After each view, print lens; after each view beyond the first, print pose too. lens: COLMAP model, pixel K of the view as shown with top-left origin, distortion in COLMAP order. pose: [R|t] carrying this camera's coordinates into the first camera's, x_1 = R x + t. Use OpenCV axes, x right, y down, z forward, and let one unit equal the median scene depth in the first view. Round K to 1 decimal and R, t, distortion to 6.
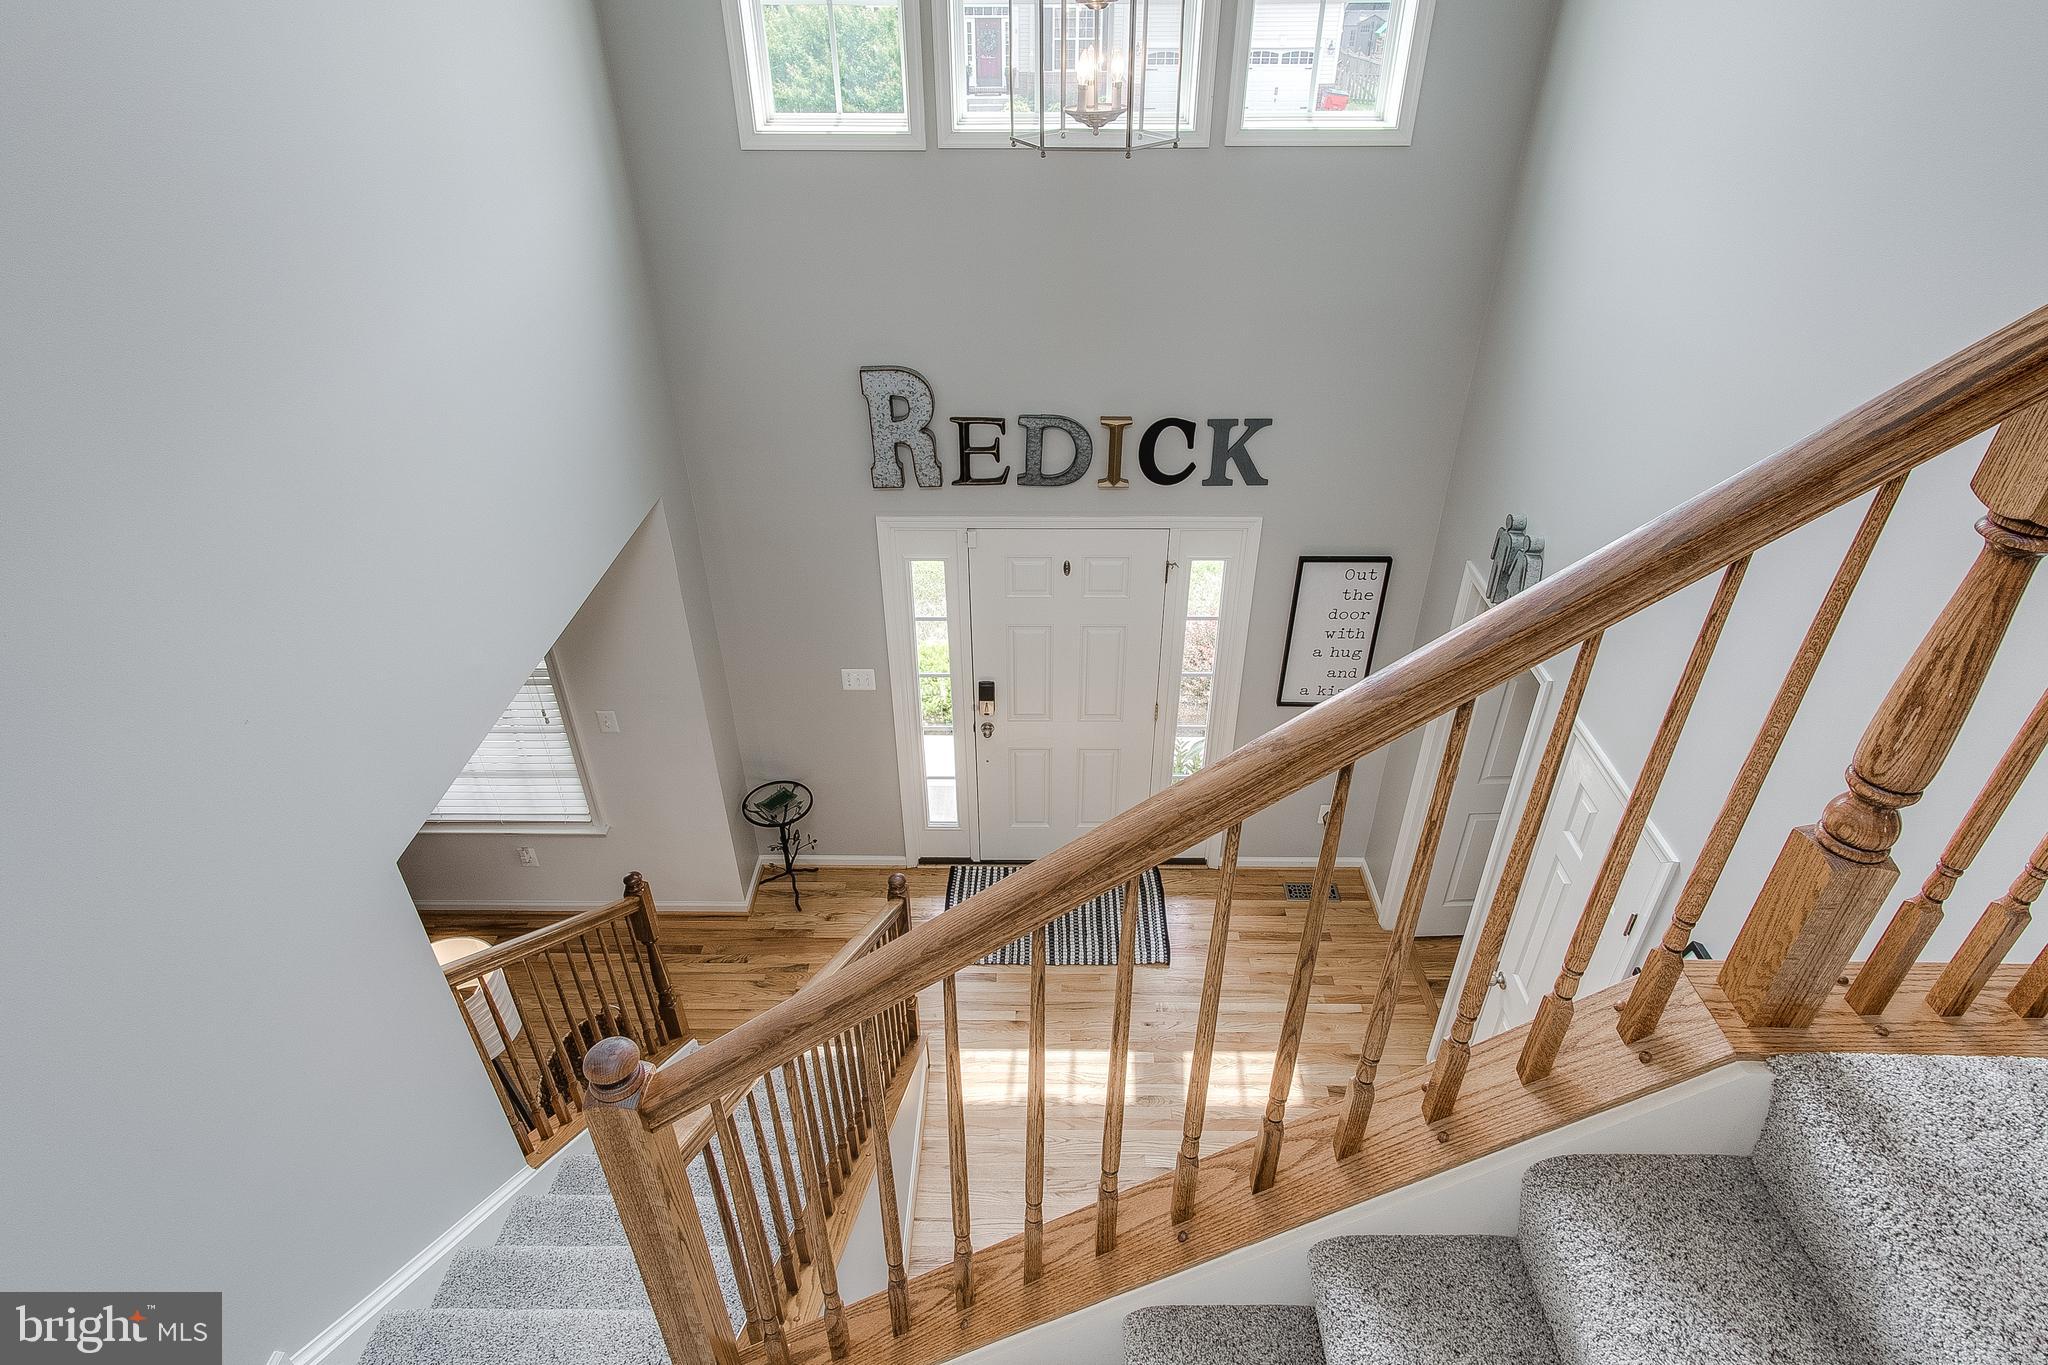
lens RADIAL K [[1098.8, 0, 1035.0], [0, 1098.8, 682.3], [0, 0, 1]] dist [0.007574, -0.000400]
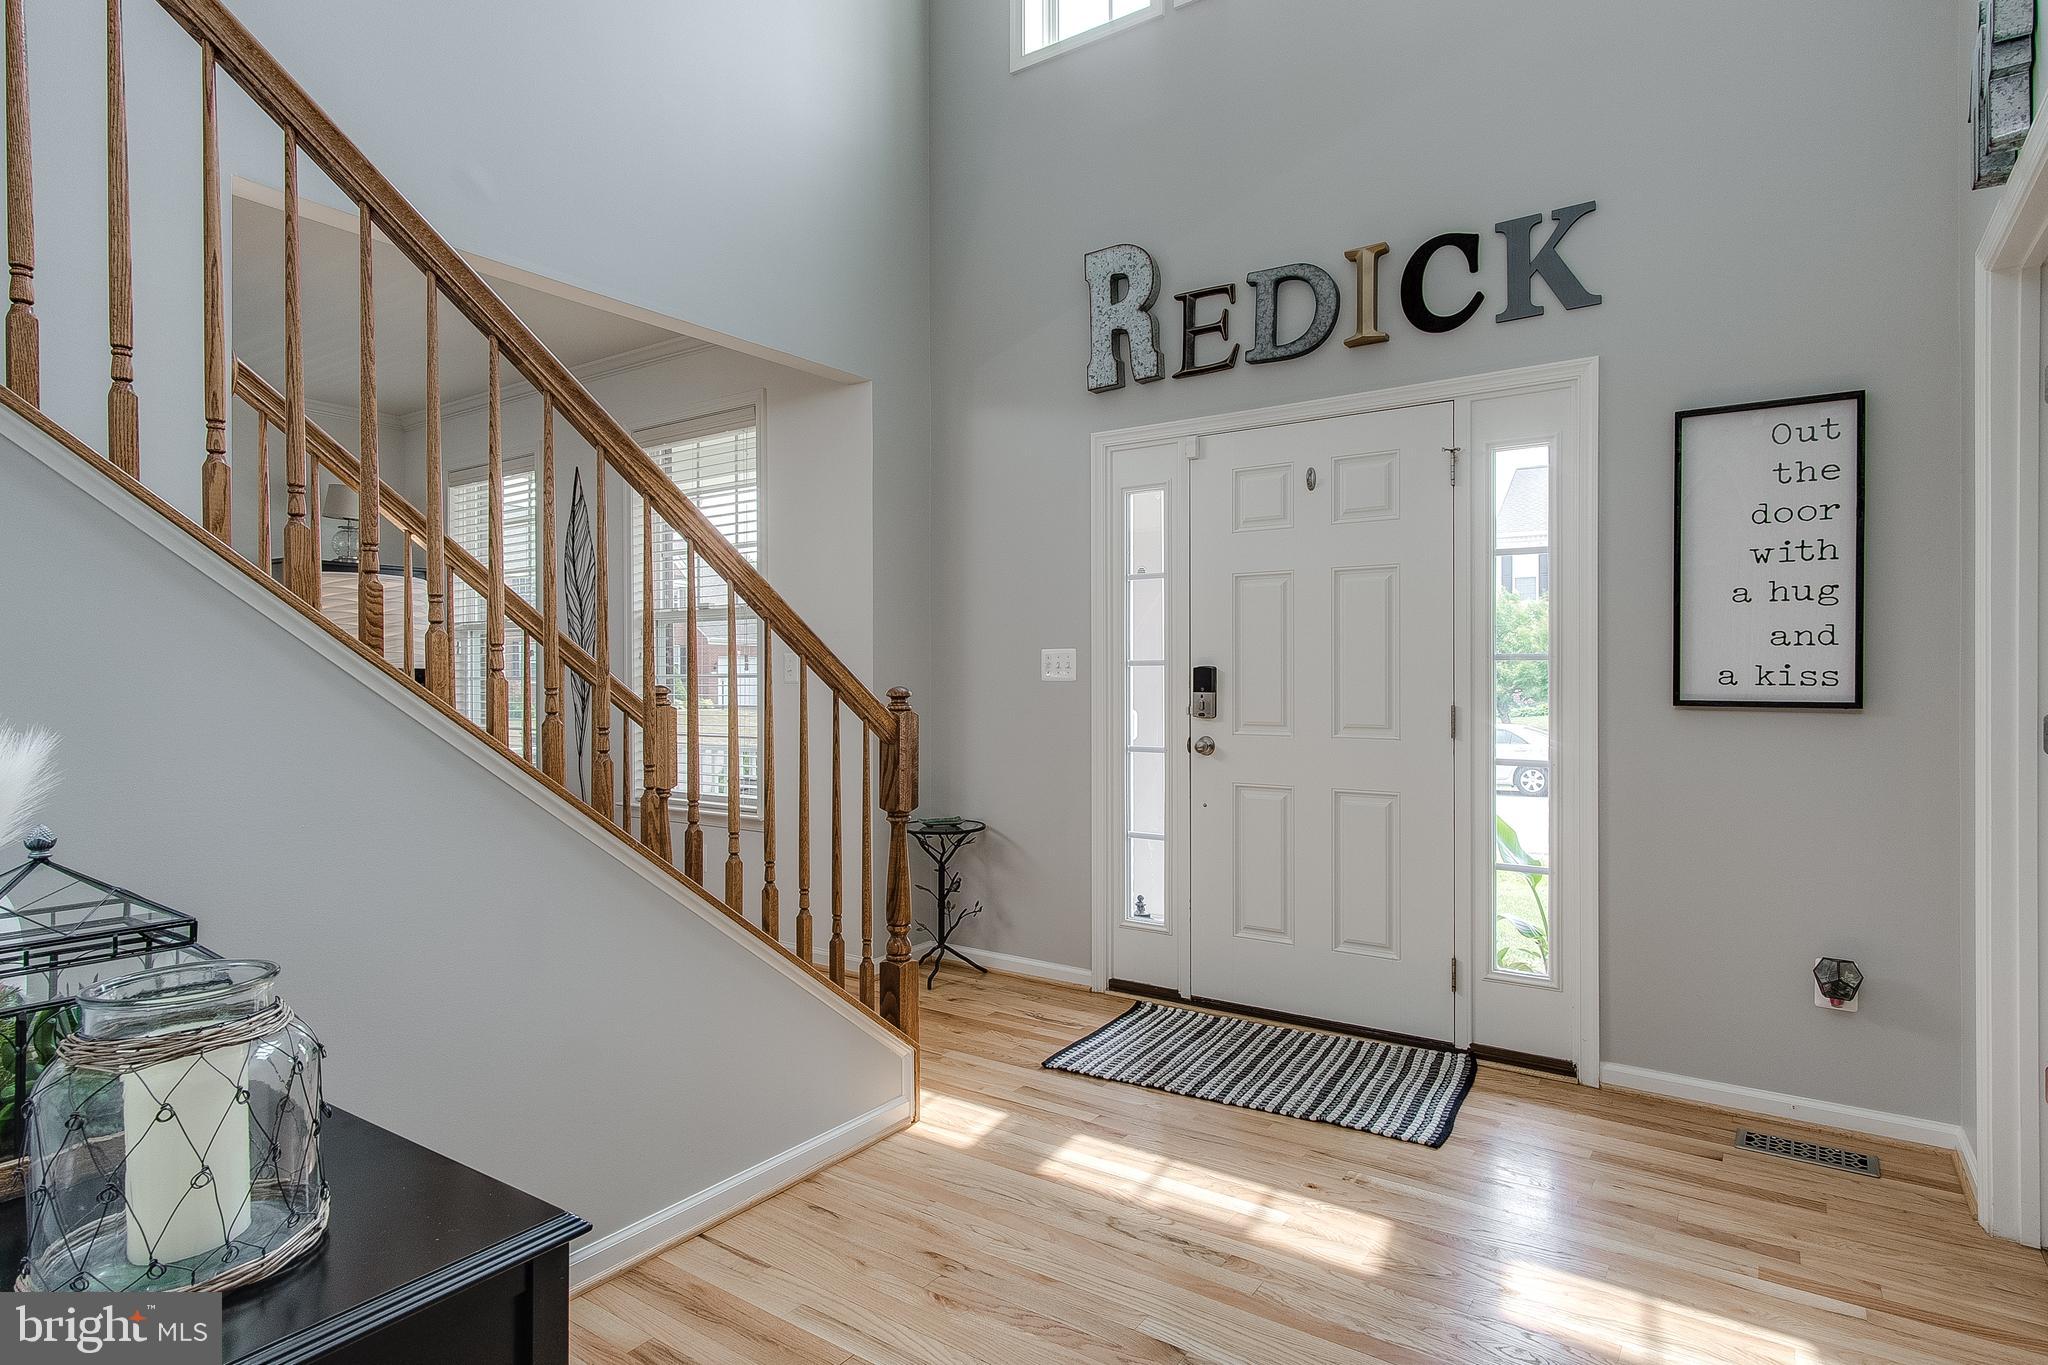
lens RADIAL K [[1098.8, 0, 1014.5], [0, 1098.8, 679.8], [0, 0, 1]] dist [0.007574, -0.000400]
pose [[0.820247, 0.000510, -0.572009, 0.303084], [-0.319643, 0.829706, -0.457620, 0.429583], [0.474366, 0.558200, 0.680727, 0.507332]]
